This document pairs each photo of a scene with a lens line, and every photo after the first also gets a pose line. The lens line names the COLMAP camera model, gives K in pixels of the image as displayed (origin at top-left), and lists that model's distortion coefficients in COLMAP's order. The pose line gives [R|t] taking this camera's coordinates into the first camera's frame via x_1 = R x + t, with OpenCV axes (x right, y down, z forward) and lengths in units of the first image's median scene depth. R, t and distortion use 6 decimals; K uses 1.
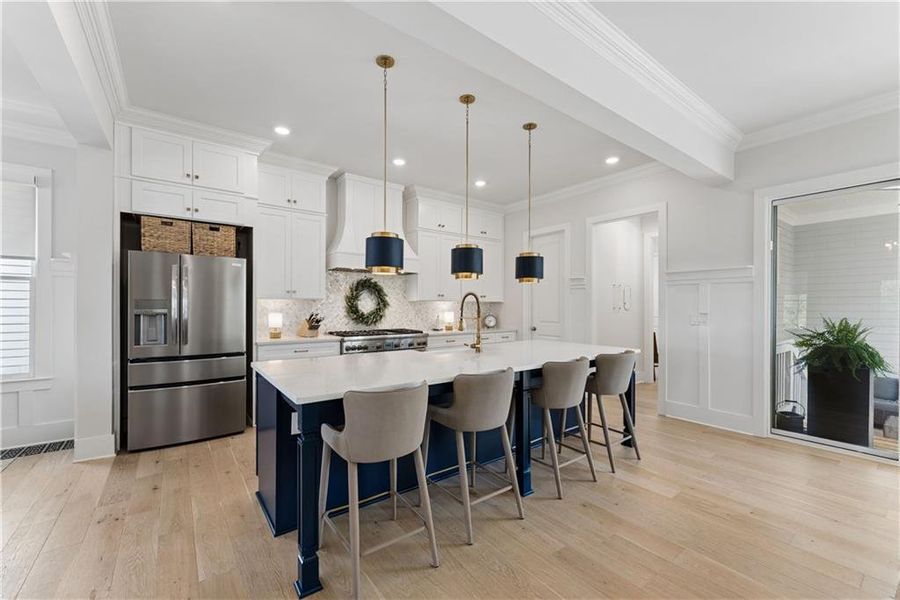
lens RADIAL K [[367.0, 0, 443.6], [0, 367.0, 306.3], [0, 0, 1]] dist [-0.001300, 0.000095]
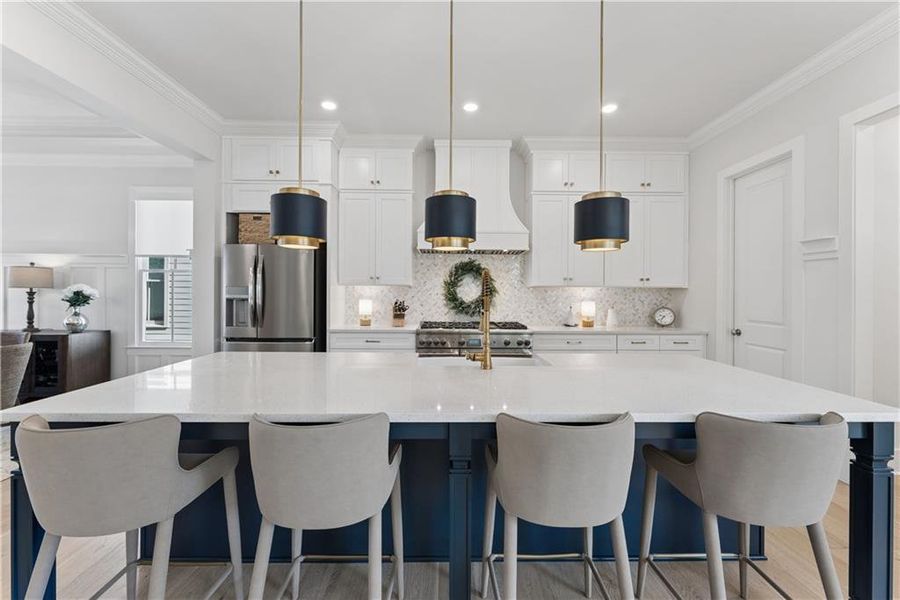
lens RADIAL K [[367.0, 0, 450.4], [0, 367.0, 293.5], [0, 0, 1]] dist [-0.001300, 0.000095]
pose [[0.812095, 0.002007, -0.583521, 0.294733], [-0.004207, 0.999988, -0.002414, 0.002884], [0.583509, 0.004415, 0.812094, 0.342306]]
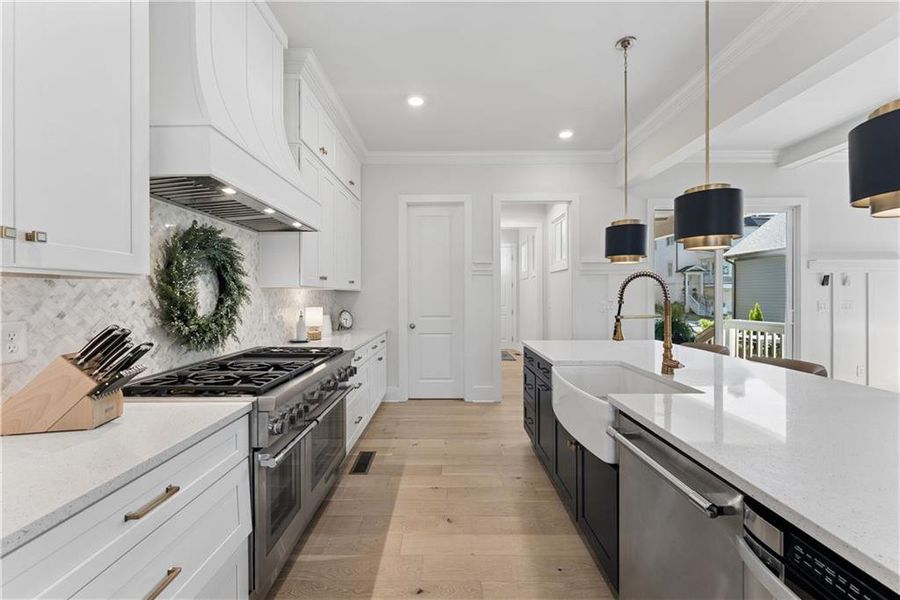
lens RADIAL K [[367.0, 0, 449.8], [0, 367.0, 298.1], [0, 0, 1]] dist [-0.001300, 0.000095]
pose [[0.591597, -0.011853, 0.806146, -0.432406], [0.008669, 0.999928, 0.008341, -0.003297], [-0.806187, 0.002054, 0.591657, 0.674618]]
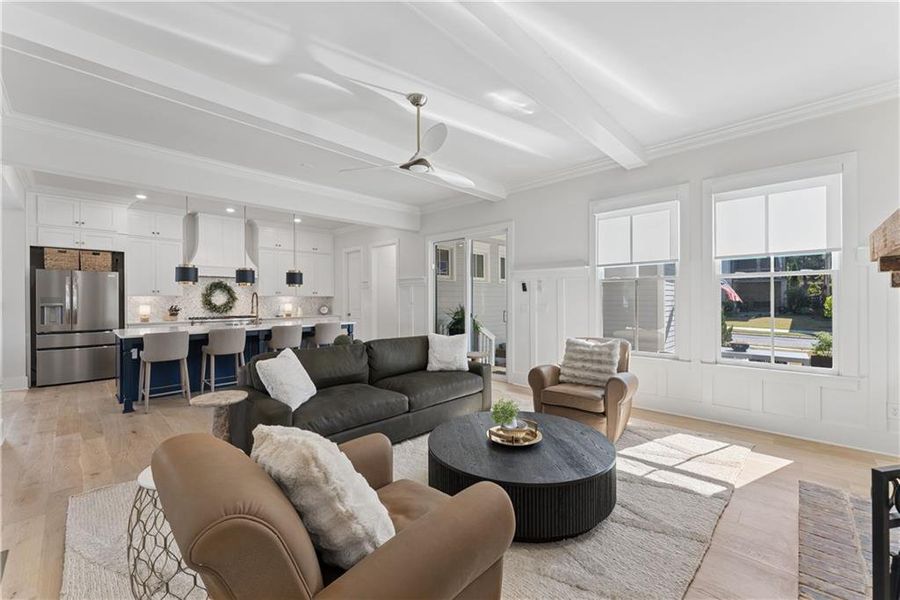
lens RADIAL K [[367.0, 0, 452.4], [0, 367.0, 299.0], [0, 0, 1]] dist [-0.001300, 0.000095]
pose [[0.985155, -0.008364, 0.171464, 0.552044], [0.008434, 0.999964, 0.000320, 0.002636], [-0.171461, 0.001131, 0.985190, -0.739673]]
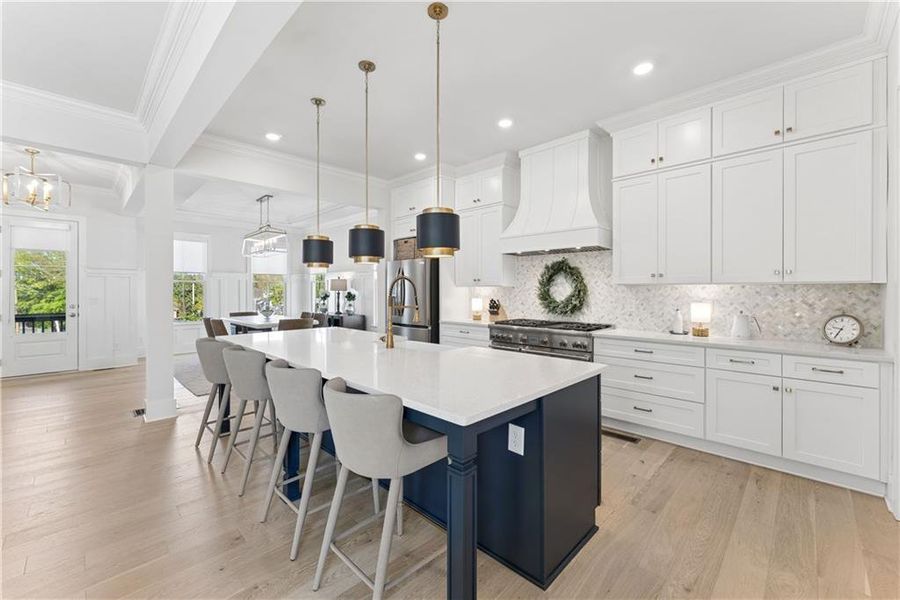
lens RADIAL K [[367.0, 0, 442.6], [0, 367.0, 289.6], [0, 0, 1]] dist [-0.001300, 0.000095]
pose [[0.148189, -0.007731, -0.988929, 0.689258], [-0.001397, 0.999967, -0.008027, -0.000653], [0.988958, 0.002571, 0.148174, 0.721858]]
